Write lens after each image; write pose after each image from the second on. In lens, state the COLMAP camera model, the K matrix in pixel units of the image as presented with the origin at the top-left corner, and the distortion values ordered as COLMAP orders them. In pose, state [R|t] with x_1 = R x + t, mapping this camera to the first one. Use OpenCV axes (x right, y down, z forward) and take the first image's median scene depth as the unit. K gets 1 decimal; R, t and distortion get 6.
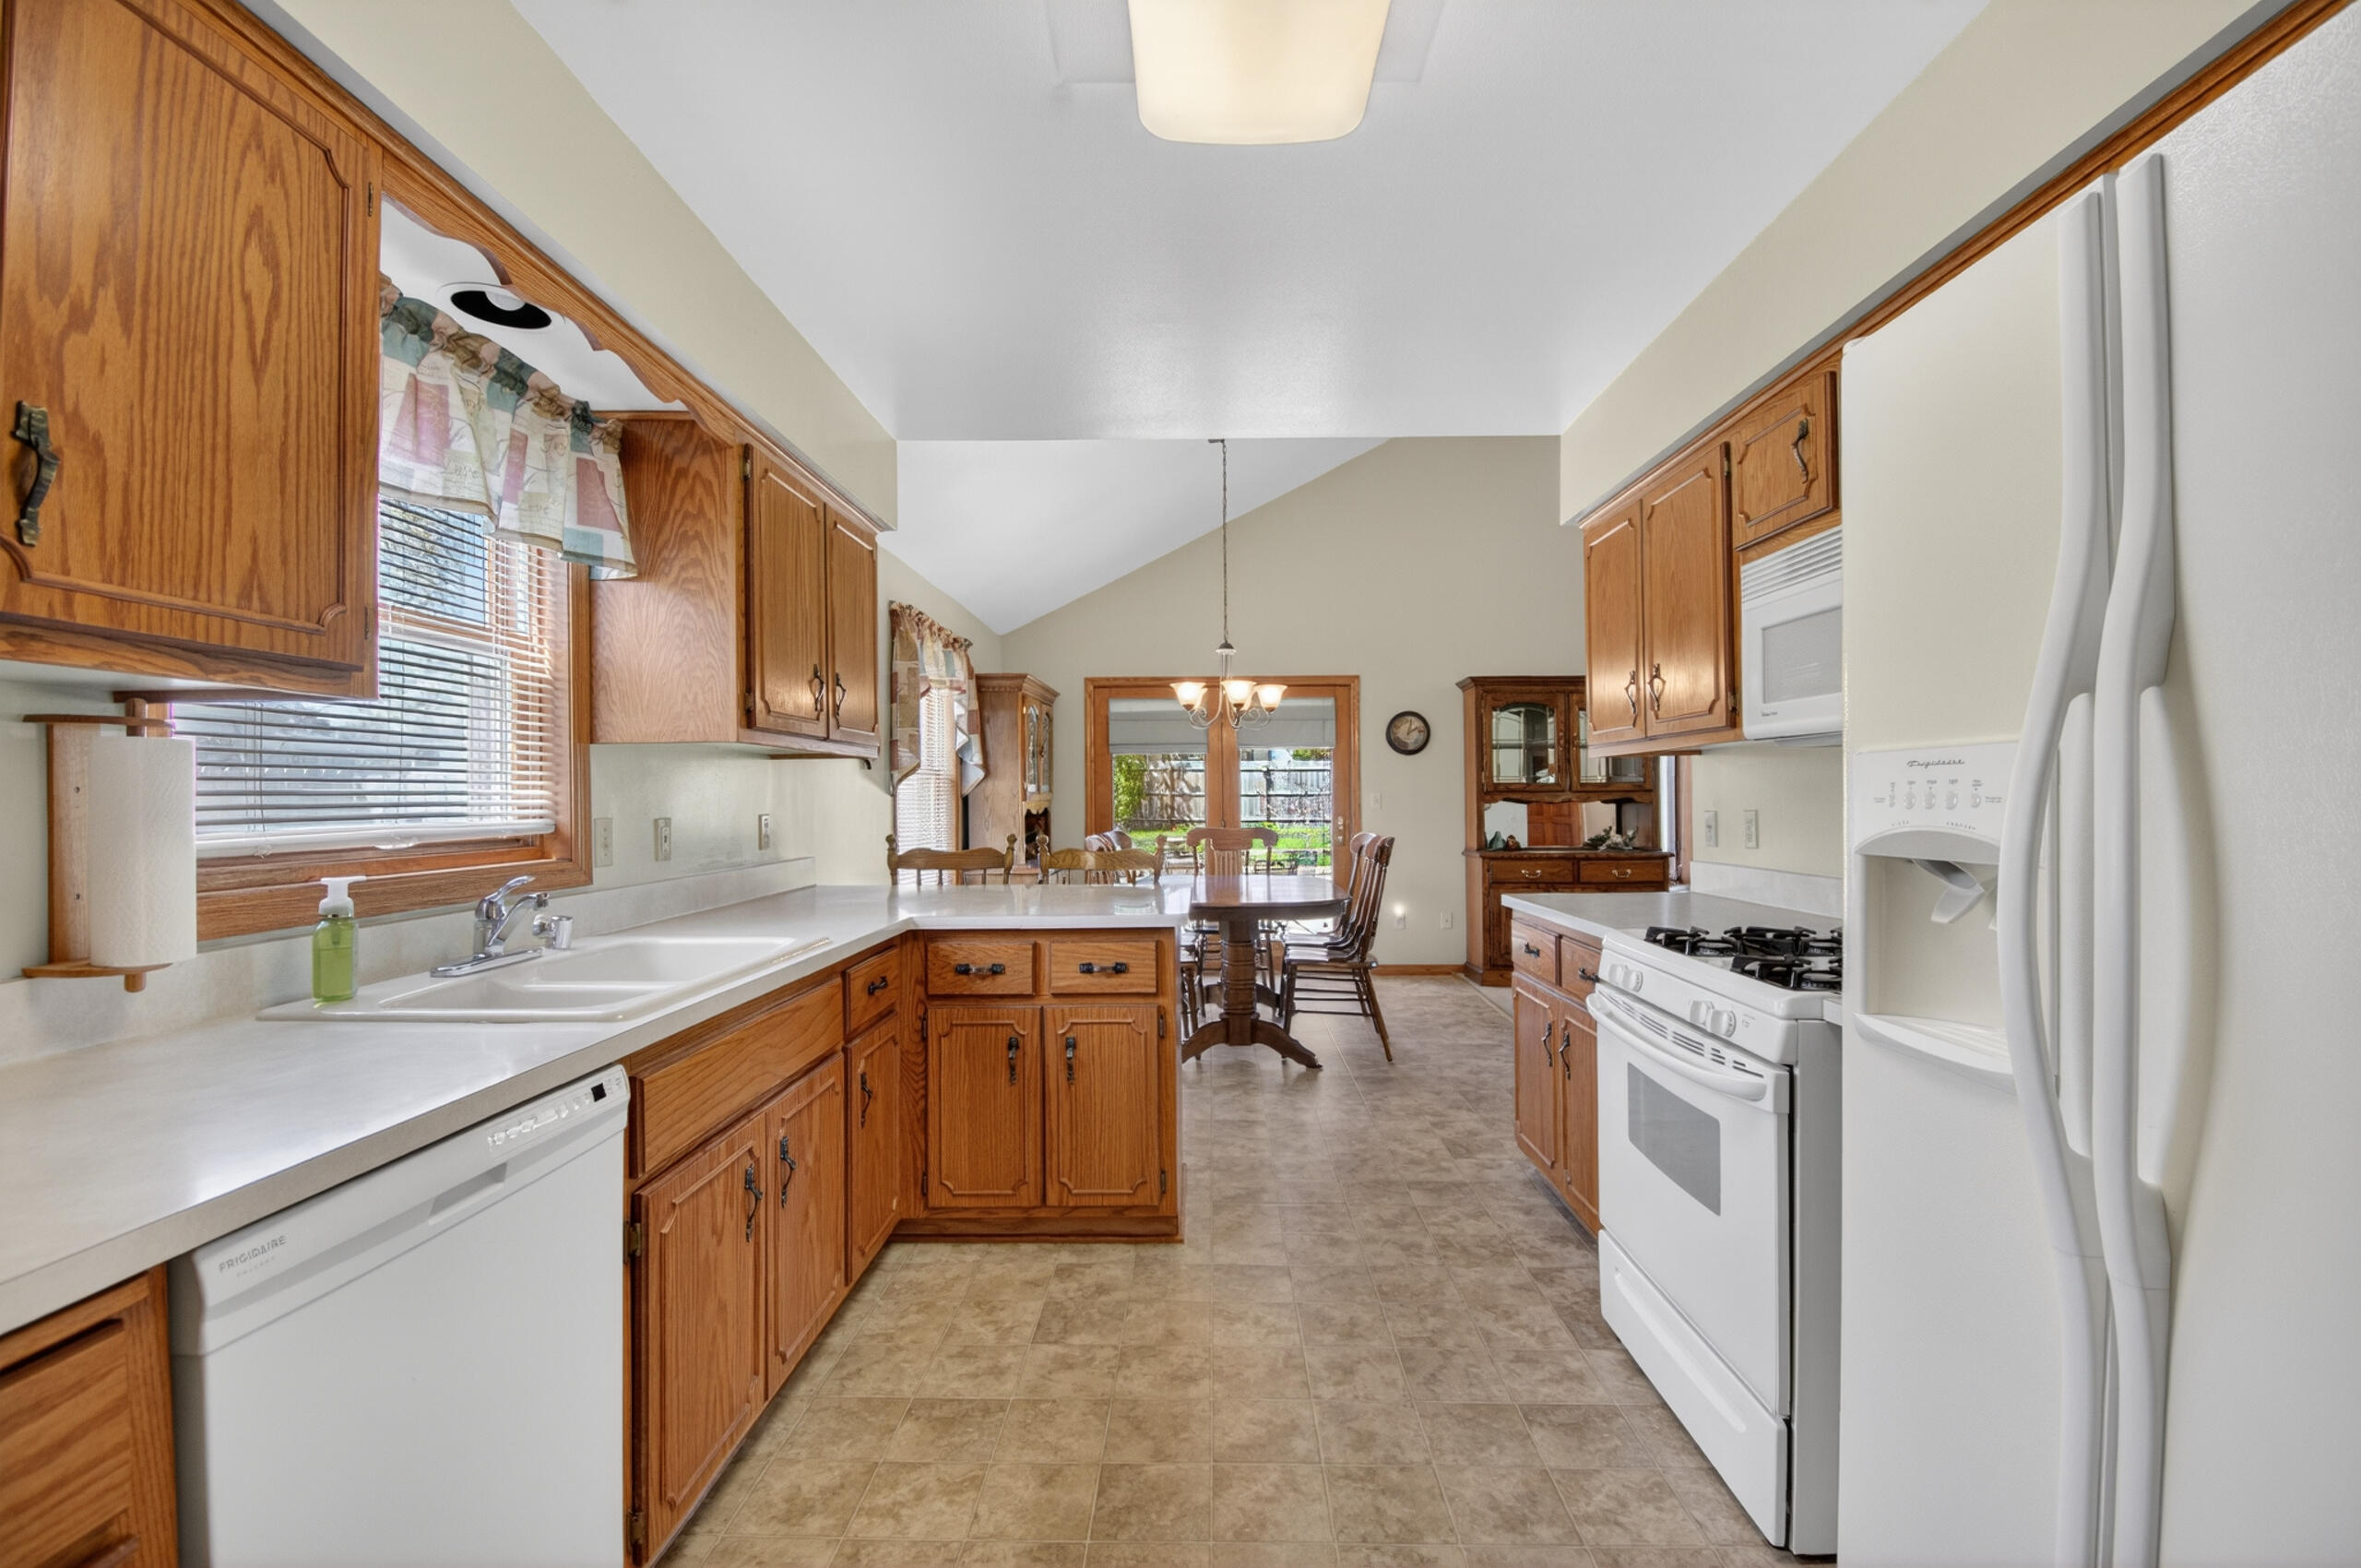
lens RADIAL K [[1026.1, 0, 1198.1], [0, 1026.1, 758.3], [0, 0, 1]] dist [0.015951, -0.025728]
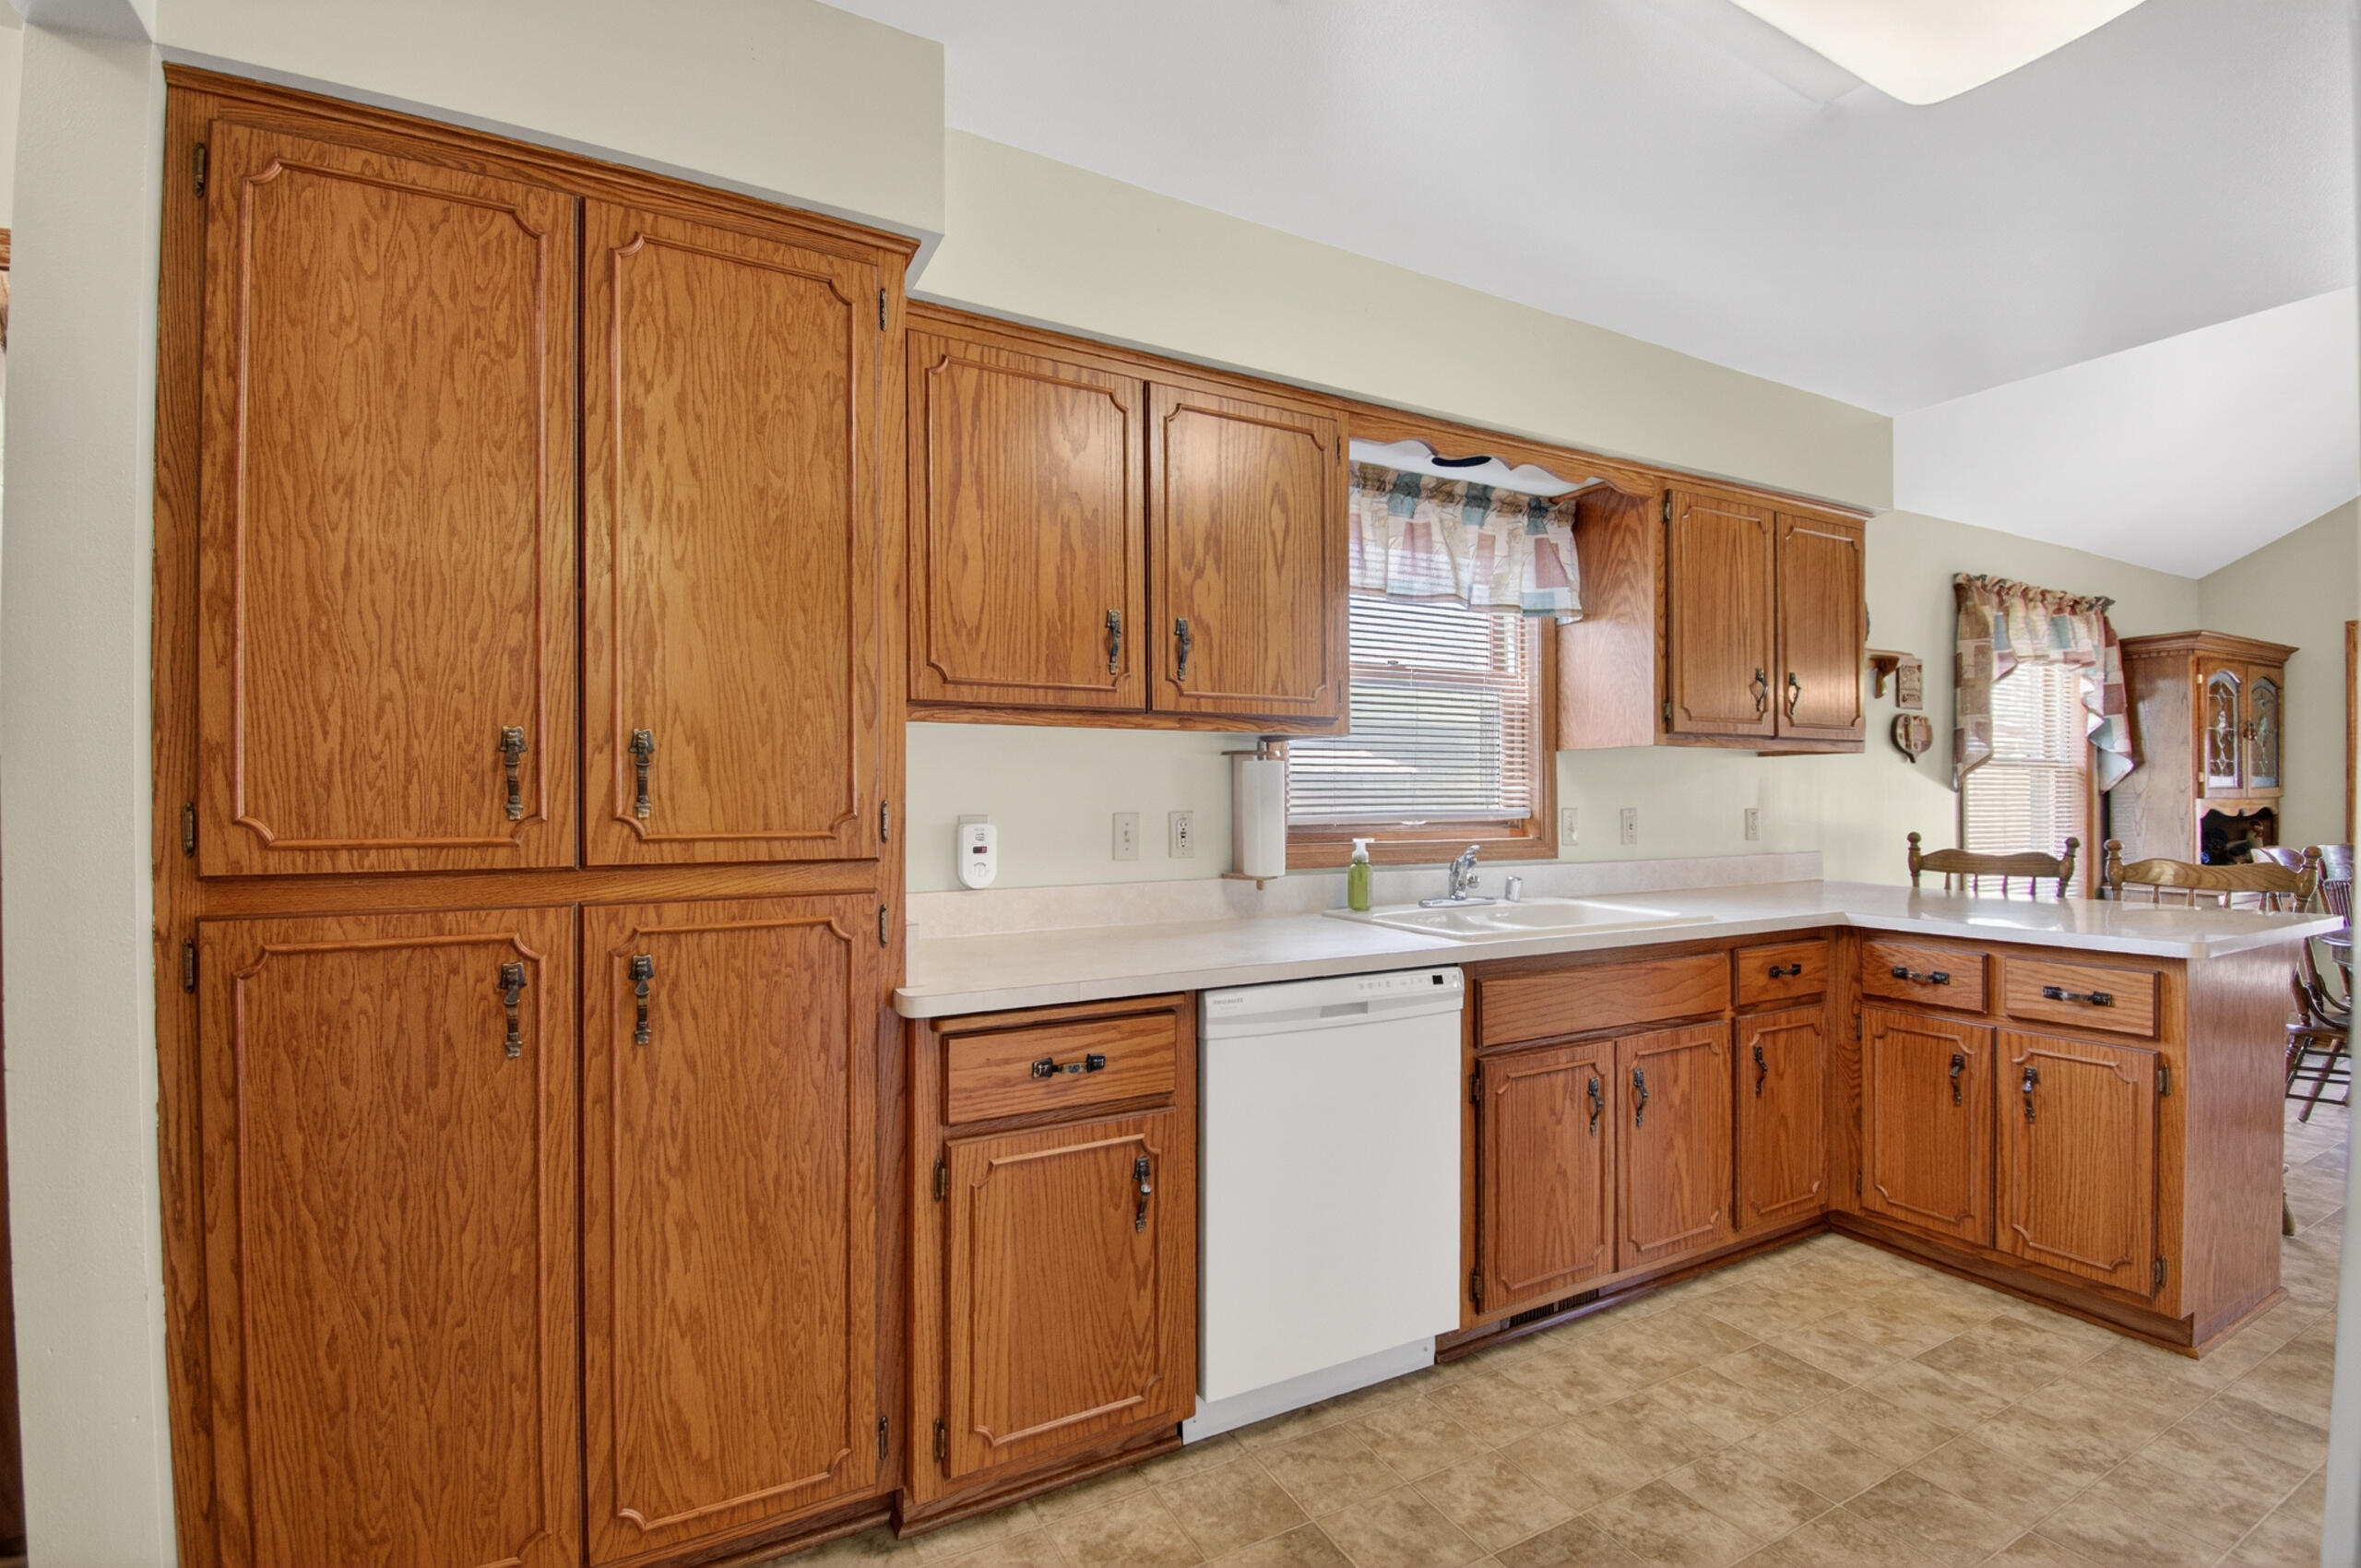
lens RADIAL K [[1045.5, 0, 1180.9], [0, 1045.5, 723.5], [0, 0, 1]] dist [-0.003328, -0.013803]
pose [[0.475167, -0.055900, -0.878118, 0.341693], [0.029928, 0.998429, -0.047365, -0.000722], [0.879386, -0.003774, 0.476094, -0.052868]]
